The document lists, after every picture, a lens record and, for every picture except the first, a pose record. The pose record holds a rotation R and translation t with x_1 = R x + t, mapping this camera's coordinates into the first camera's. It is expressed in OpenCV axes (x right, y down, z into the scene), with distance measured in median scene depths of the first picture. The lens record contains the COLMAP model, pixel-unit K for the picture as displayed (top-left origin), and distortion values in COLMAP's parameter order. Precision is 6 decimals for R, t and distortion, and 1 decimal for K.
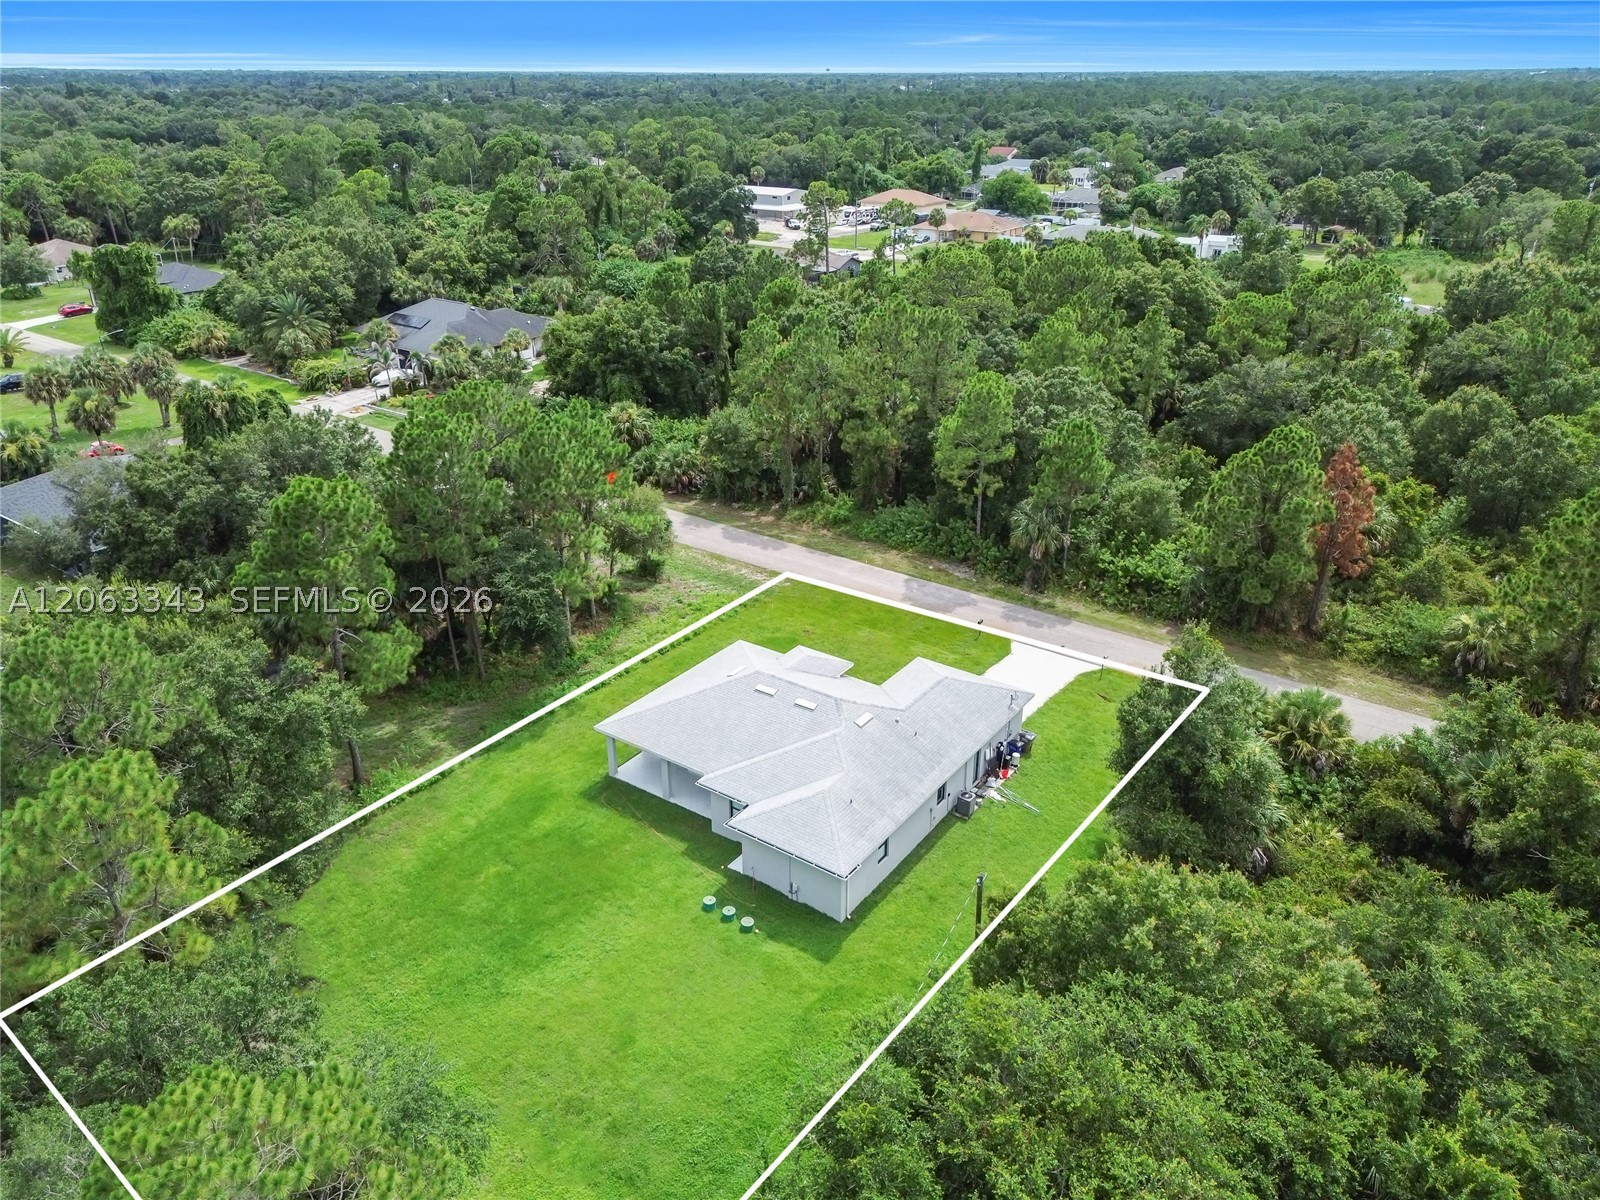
lens RADIAL K [[1113.8, 0, 800.0], [0, 1113.8, 600.0], [0, 0, 1]] dist [0.051271, -0.044666]
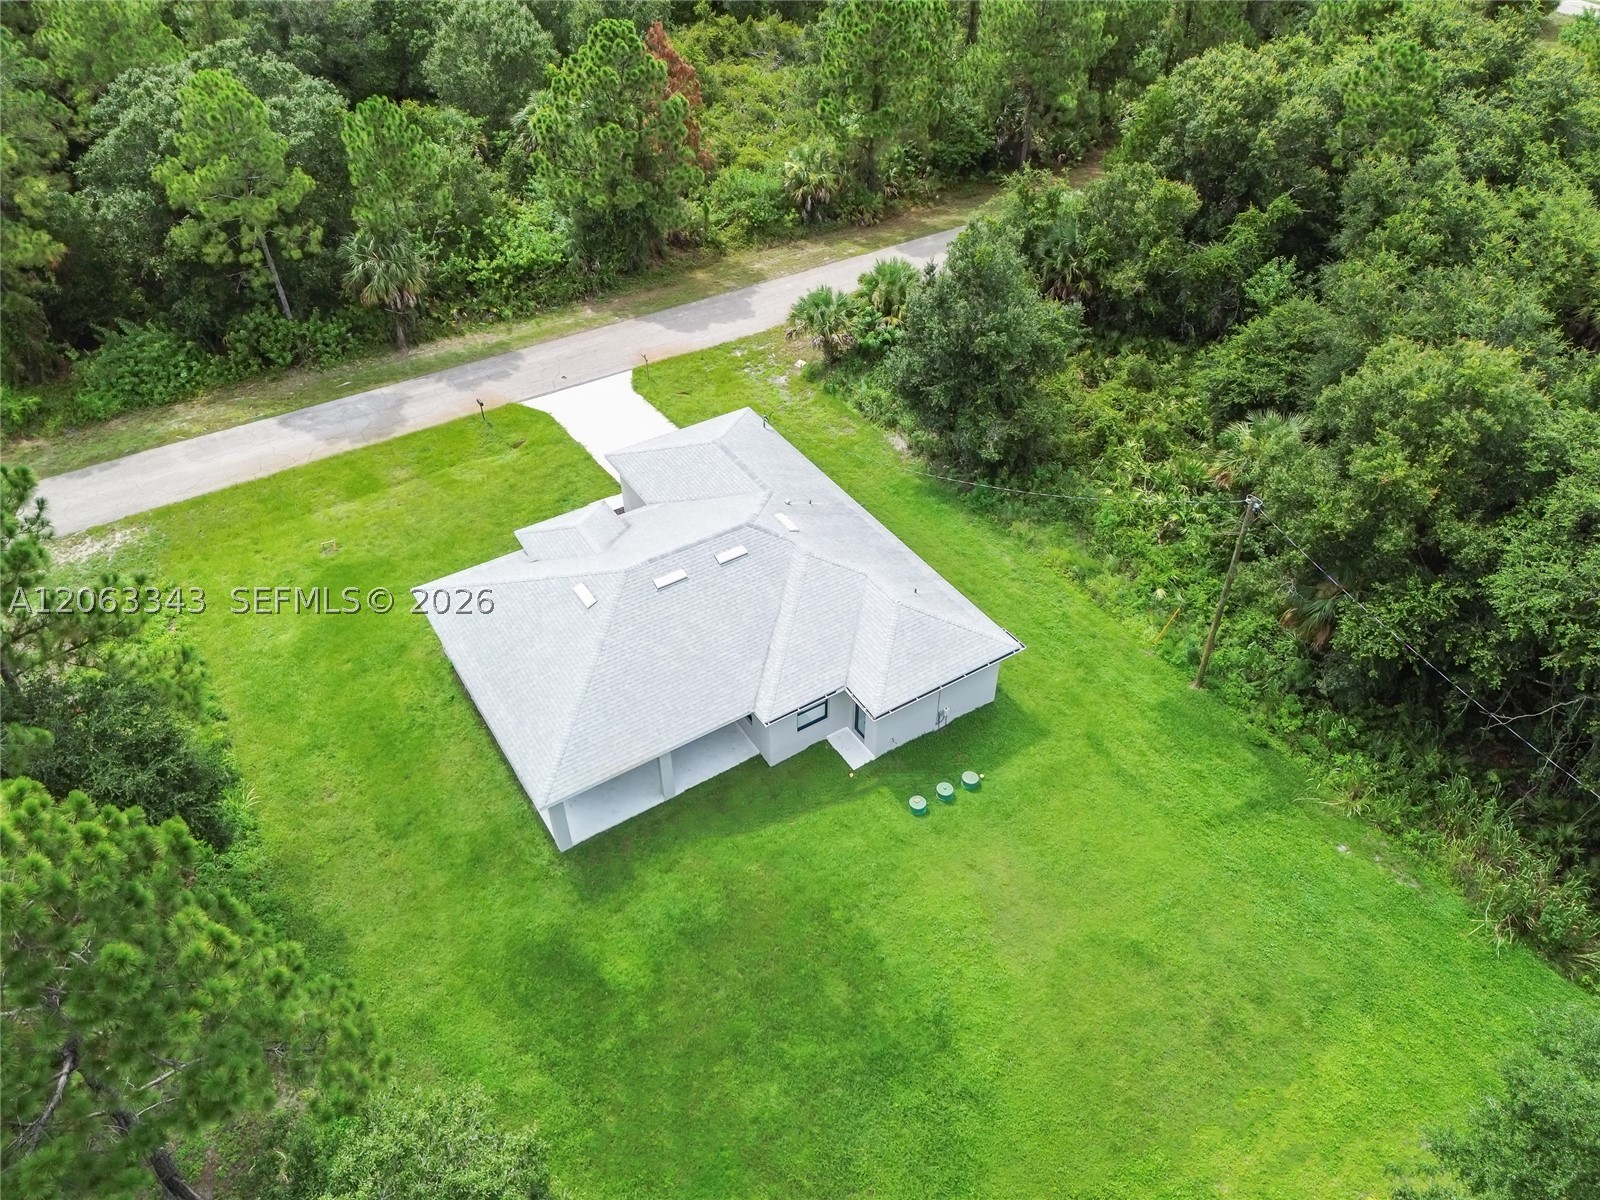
lens RADIAL K [[1113.8, 0, 800.0], [0, 1113.8, 600.0], [0, 0, 1]] dist [0.051271, -0.044666]
pose [[0.357519, -0.614091, 0.703614, -0.457523], [0.385774, 0.783237, 0.487564, -0.197445], [-0.850505, 0.097123, 0.516922, 0.541744]]
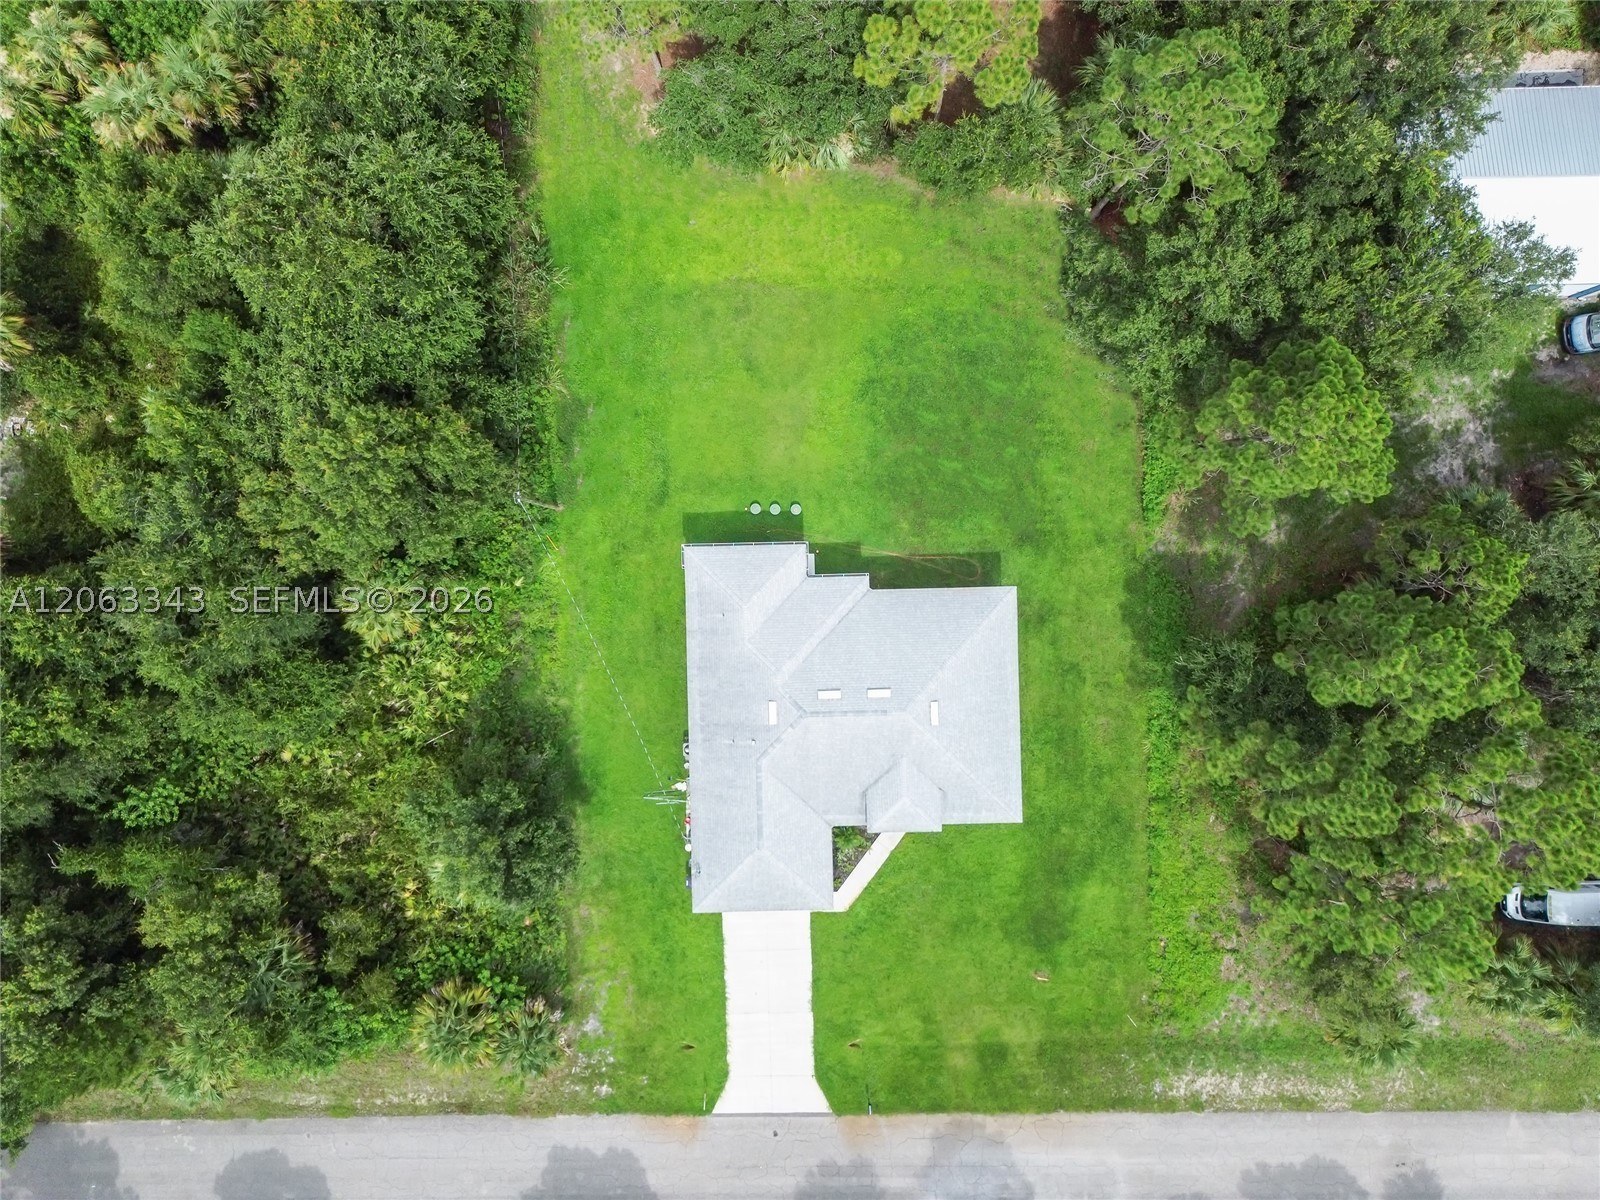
lens RADIAL K [[1113.8, 0, 800.0], [0, 1113.8, 600.0], [0, 0, 1]] dist [0.051271, -0.044666]
pose [[-0.788893, 0.614276, 0.017714, -0.035079], [-0.244863, -0.340646, 0.907746, -0.717231], [0.563641, 0.711776, 0.419146, 0.459110]]
